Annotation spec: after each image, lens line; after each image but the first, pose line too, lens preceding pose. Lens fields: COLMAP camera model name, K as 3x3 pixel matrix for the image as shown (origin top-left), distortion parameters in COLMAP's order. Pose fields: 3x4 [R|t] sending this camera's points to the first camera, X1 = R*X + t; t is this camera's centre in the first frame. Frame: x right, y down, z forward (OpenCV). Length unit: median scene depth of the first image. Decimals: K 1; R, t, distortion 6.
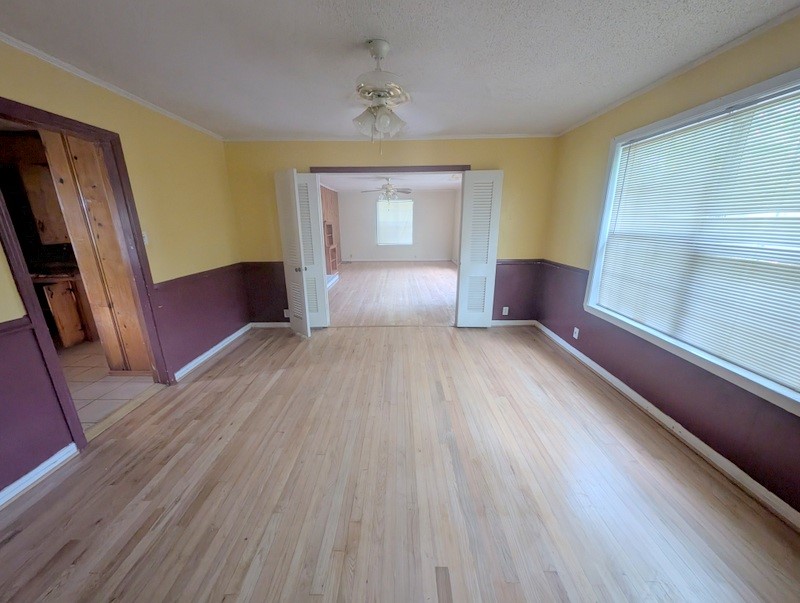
lens RADIAL K [[302.0, 0, 398.0], [0, 302.0, 306.9], [0, 0, 1]] dist [0.018494, -0.007891]
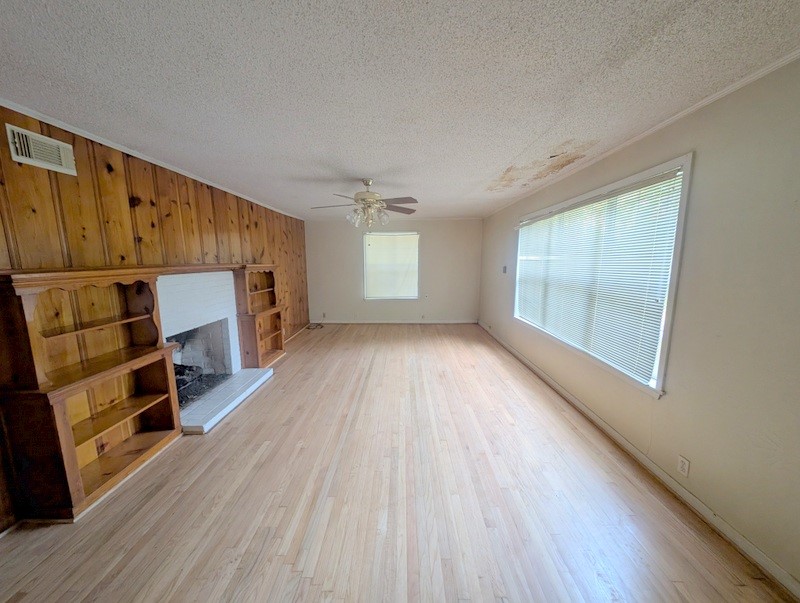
lens RADIAL K [[302.0, 0, 398.0], [0, 302.0, 306.9], [0, 0, 1]] dist [0.018494, -0.007891]
pose [[0.999829, 0.000710, -0.018494, 0.017382], [-0.002993, 0.992317, -0.123682, -0.112096], [0.018264, 0.123717, 0.992150, 0.372543]]
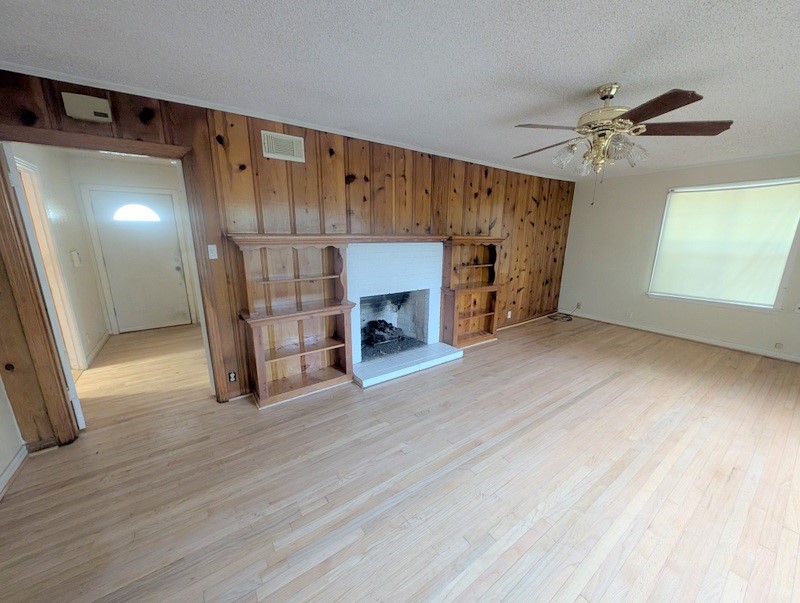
lens RADIAL K [[302.0, 0, 398.0], [0, 302.0, 306.9], [0, 0, 1]] dist [0.018494, -0.007891]
pose [[0.576188, 0.197506, -0.793094, 0.079575], [-0.234910, 0.969438, 0.070758, -0.139339], [0.782831, 0.145536, 0.604975, 0.481669]]
